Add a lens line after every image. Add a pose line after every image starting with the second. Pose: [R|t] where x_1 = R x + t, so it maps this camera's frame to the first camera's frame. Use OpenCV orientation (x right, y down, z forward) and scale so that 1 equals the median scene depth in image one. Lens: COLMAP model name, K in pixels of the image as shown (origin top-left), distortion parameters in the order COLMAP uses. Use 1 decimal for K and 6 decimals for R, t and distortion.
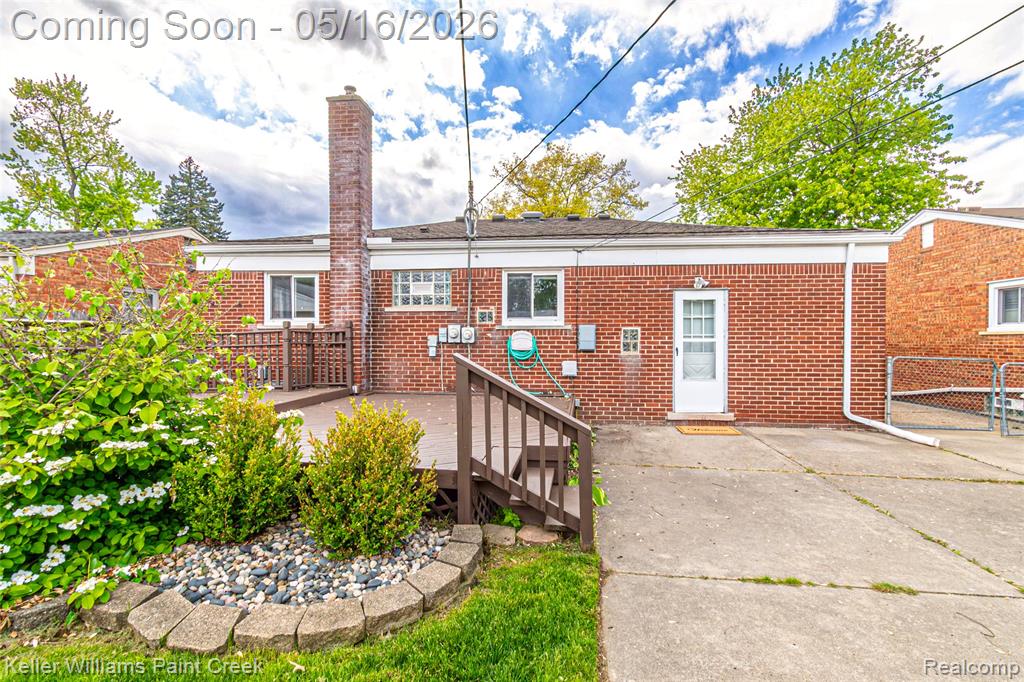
lens RADIAL K [[461.3, 0, 512.0], [0, 461.3, 341.0], [0, 0, 1]] dist [0.092575, 0.000057]
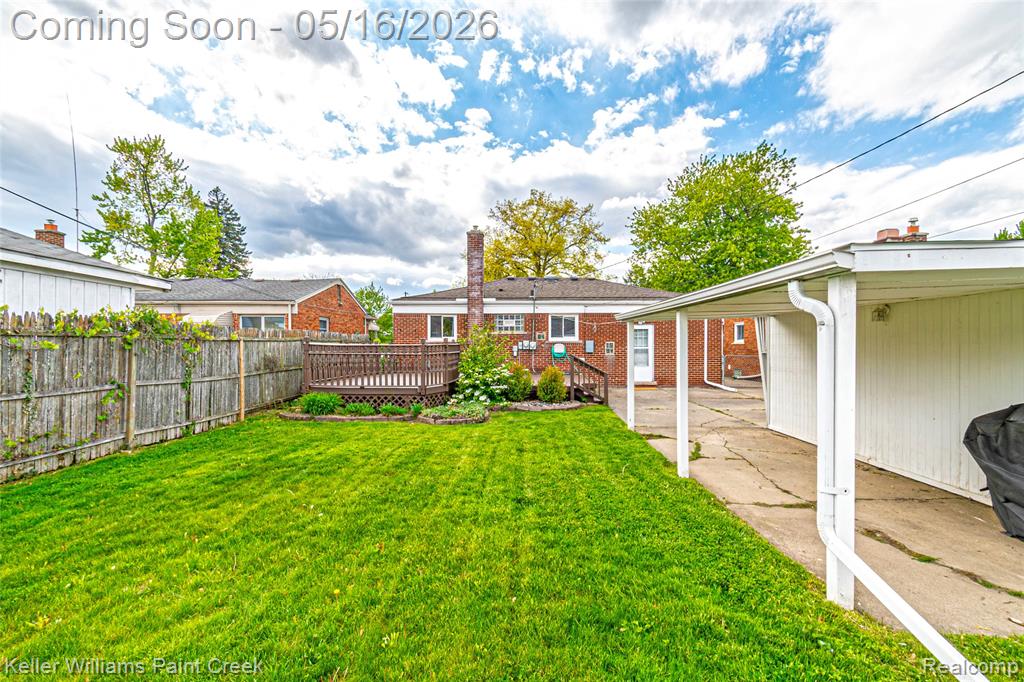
lens RADIAL K [[449.4, 0, 512.0], [0, 449.4, 341.0], [0, 0, 1]] dist [0.170210, -0.000048]
pose [[0.996918, -0.001656, 0.078432, -0.071755], [0.002452, 0.999946, -0.010054, -0.002738], [-0.078411, 0.010215, 0.996869, -0.210209]]
